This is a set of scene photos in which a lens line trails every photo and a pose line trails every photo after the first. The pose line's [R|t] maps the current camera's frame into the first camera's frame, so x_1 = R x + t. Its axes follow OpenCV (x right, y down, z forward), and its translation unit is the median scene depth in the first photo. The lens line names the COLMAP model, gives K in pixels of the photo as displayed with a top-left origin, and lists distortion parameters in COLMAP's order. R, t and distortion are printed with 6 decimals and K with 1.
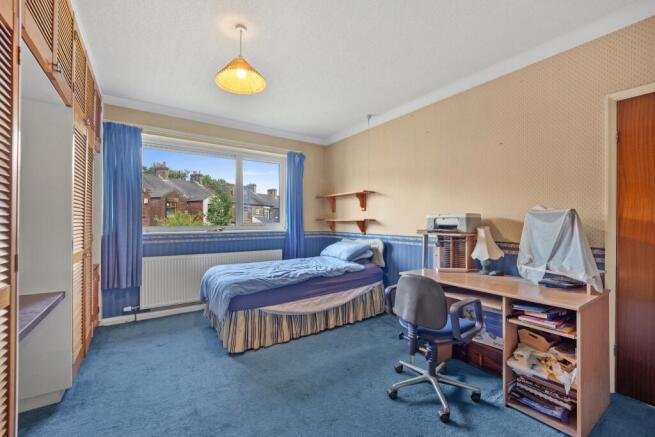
lens RADIAL K [[266.9, 0, 326.3], [0, 266.9, 221.7], [0, 0, 1]] dist [-0.004247, -0.000798]
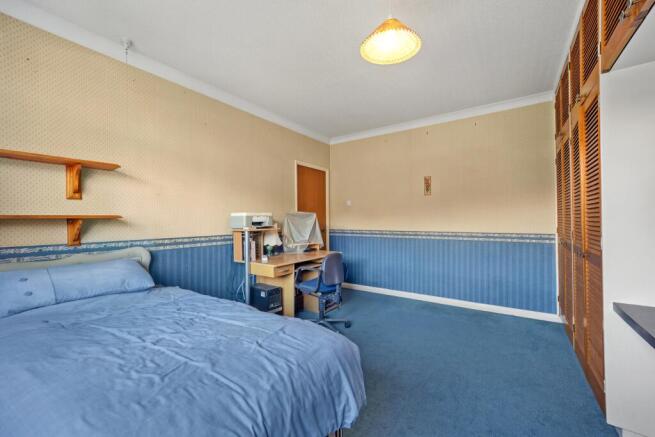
lens RADIAL K [[266.9, 0, 325.1], [0, 266.9, 216.9], [0, 0, 1]] dist [-0.004247, -0.000798]
pose [[-0.338915, 0.005340, 0.940802, -0.747075], [0.001916, 0.999986, -0.004986, -0.004132], [-0.940815, 0.000113, -0.338920, 1.081076]]
